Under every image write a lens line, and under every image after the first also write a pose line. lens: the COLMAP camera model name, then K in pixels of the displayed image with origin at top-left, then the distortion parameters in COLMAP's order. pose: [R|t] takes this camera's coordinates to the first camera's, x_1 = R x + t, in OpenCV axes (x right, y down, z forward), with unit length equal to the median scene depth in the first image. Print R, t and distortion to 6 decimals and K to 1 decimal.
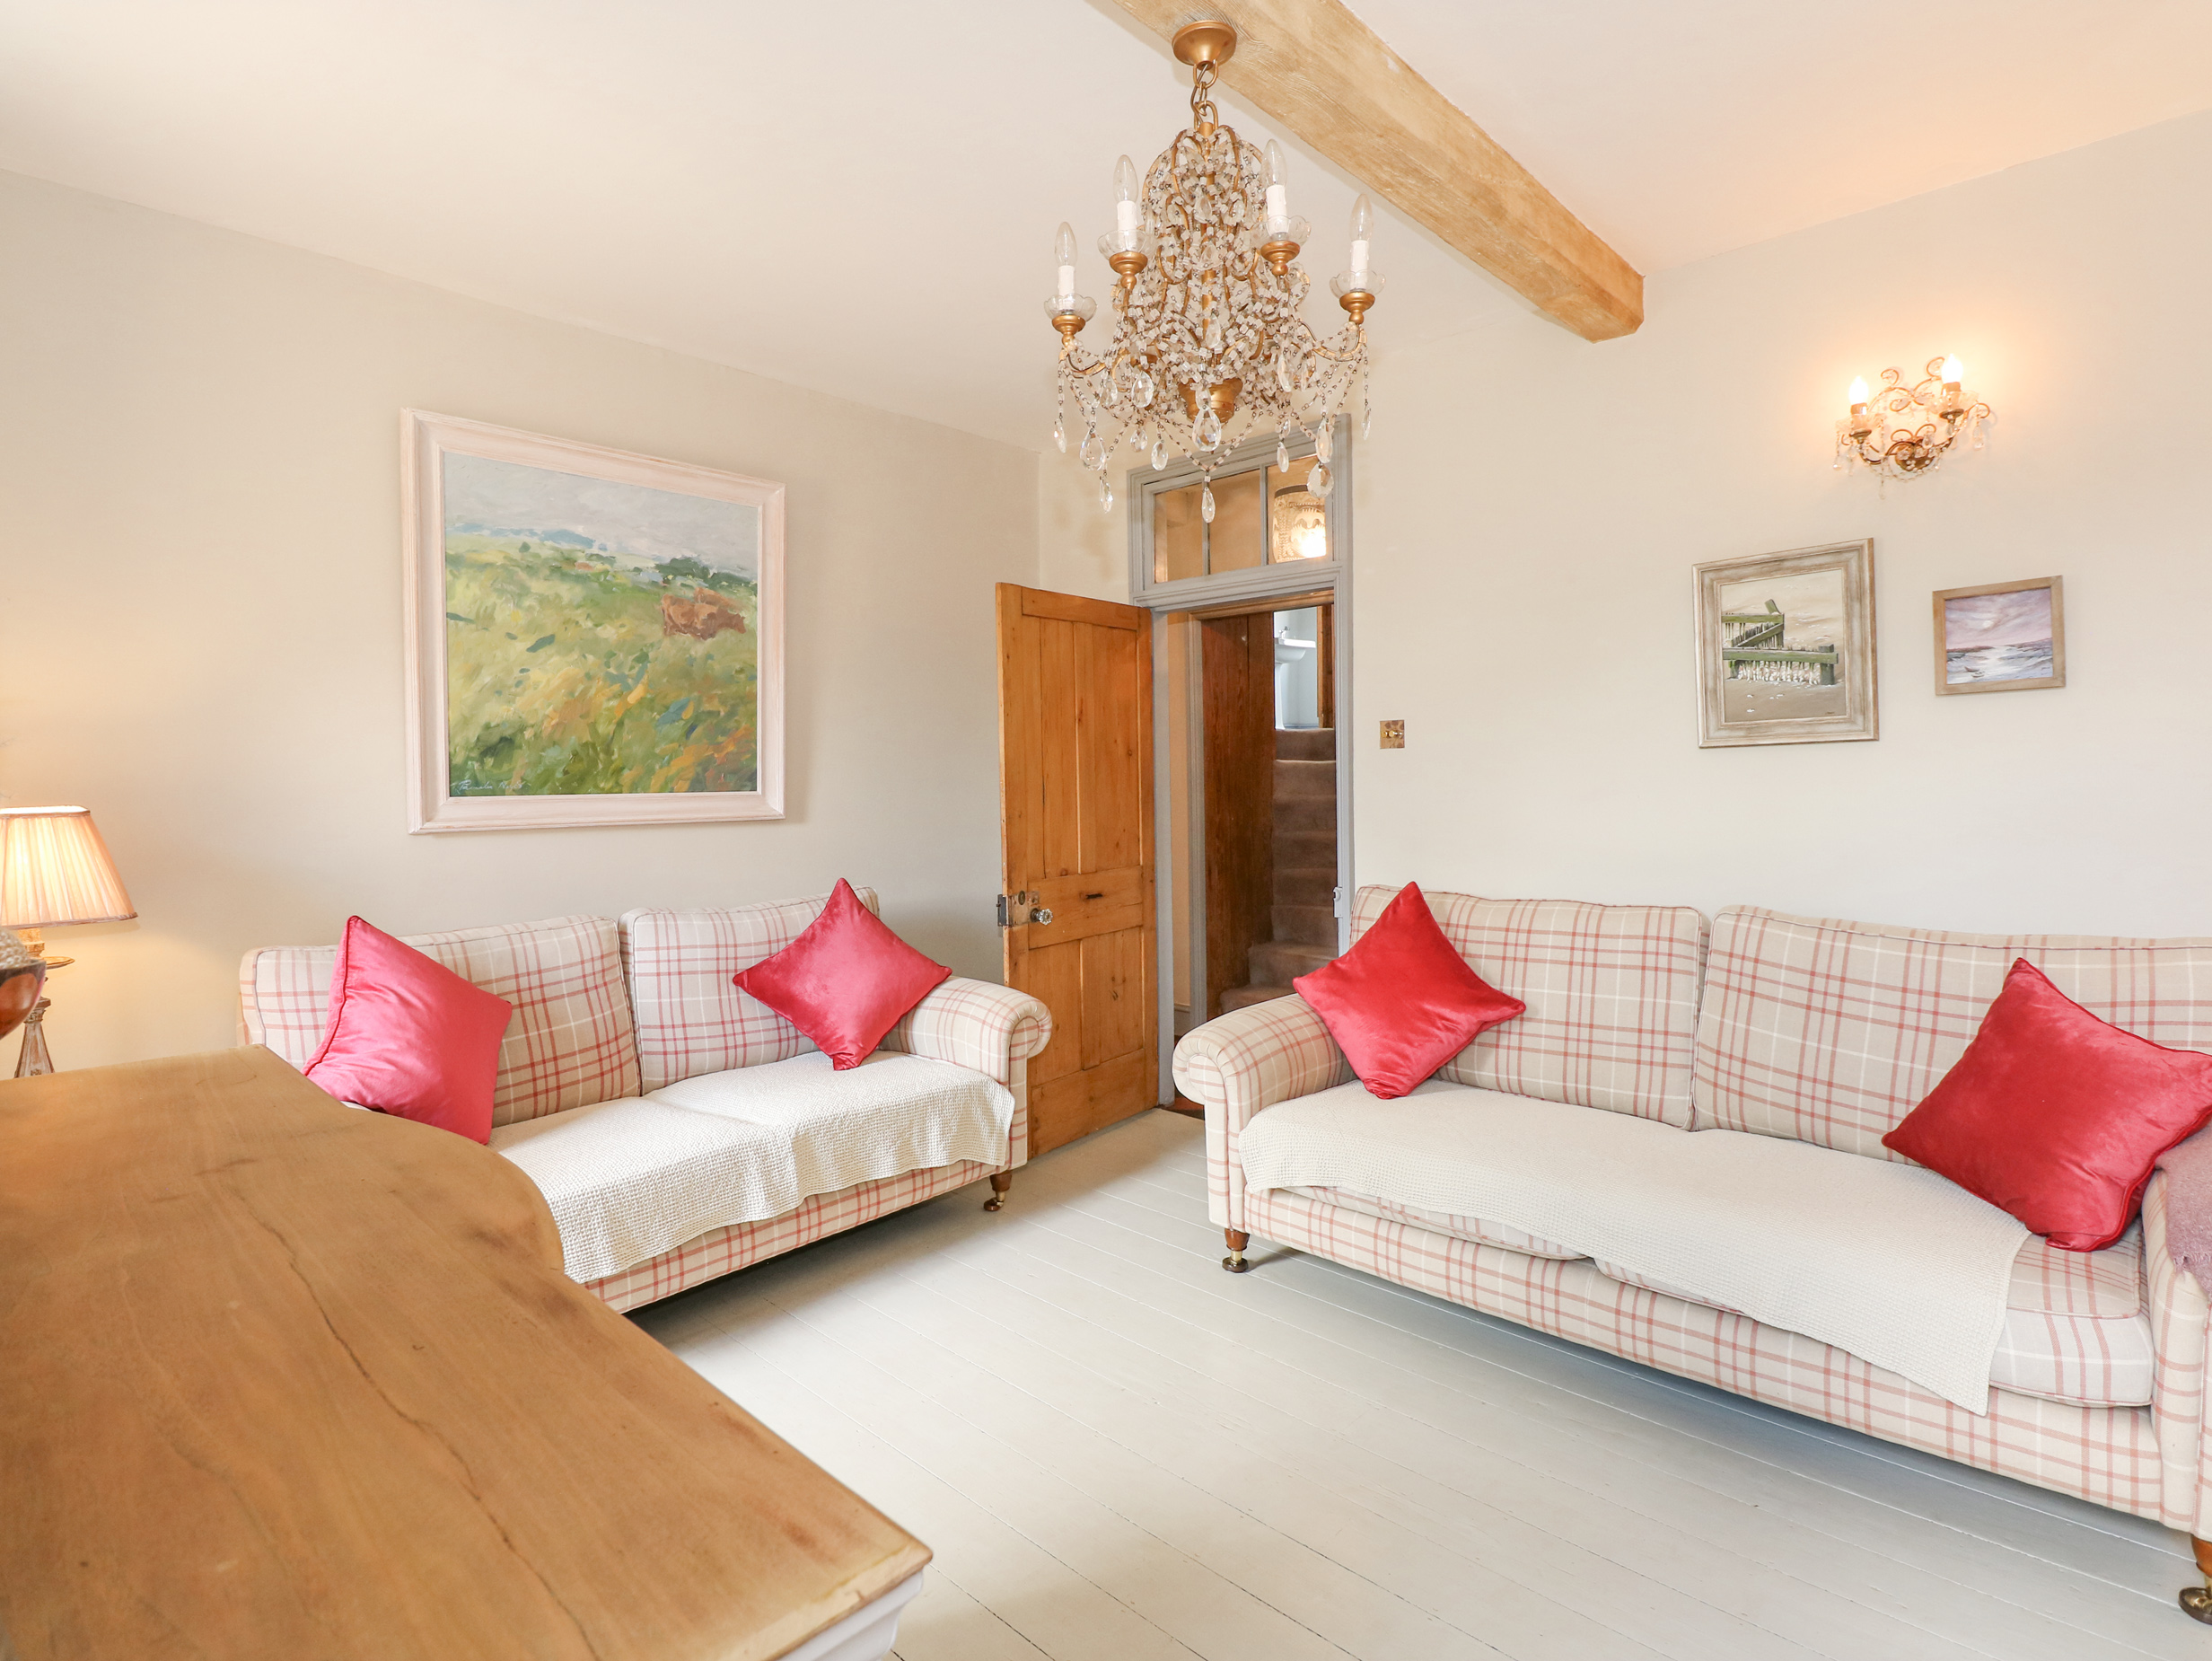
lens RADIAL K [[1159.0, 0, 1109.7], [0, 1159.0, 822.9], [0, 0, 1]] dist [-0.000939, -0.014142]
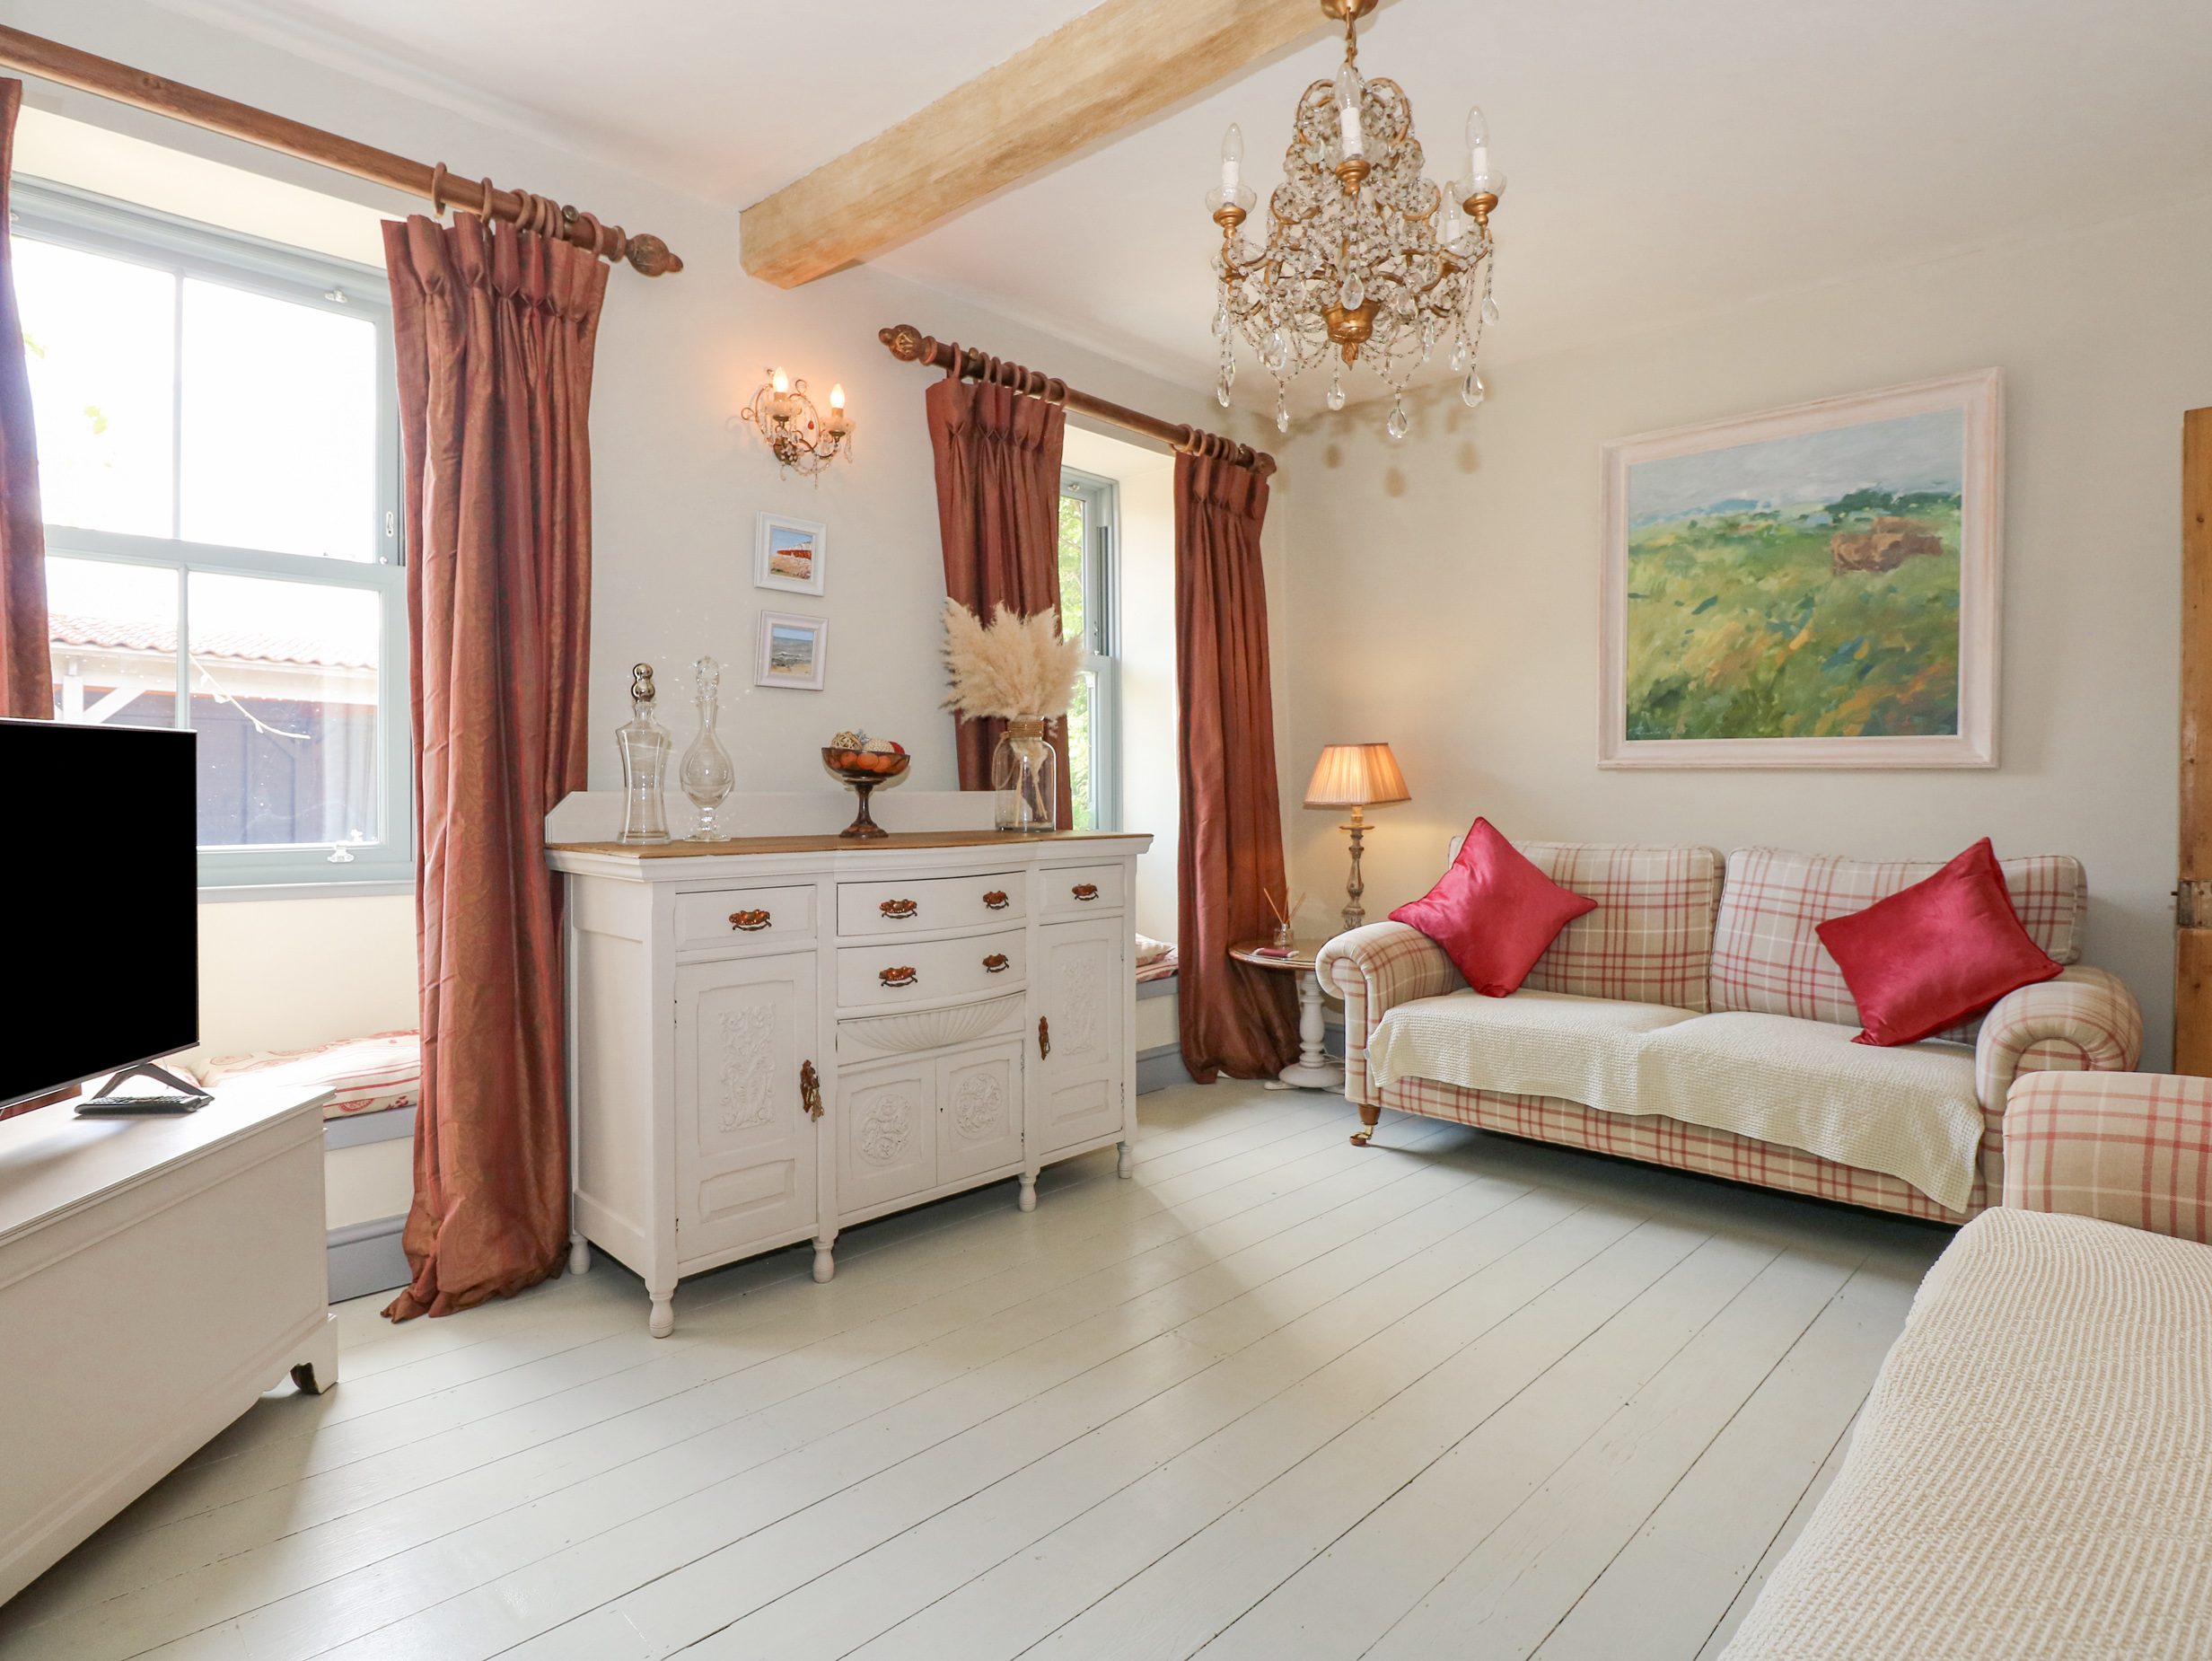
lens RADIAL K [[1159.0, 0, 1109.2], [0, 1159.0, 824.9], [0, 0, 1]] dist [-0.000939, -0.014142]
pose [[-0.028859, 0.048463, -0.998408, 0.652236], [-0.048369, 0.997586, 0.049821, 0.030908], [0.998413, 0.049730, -0.026445, 0.441896]]
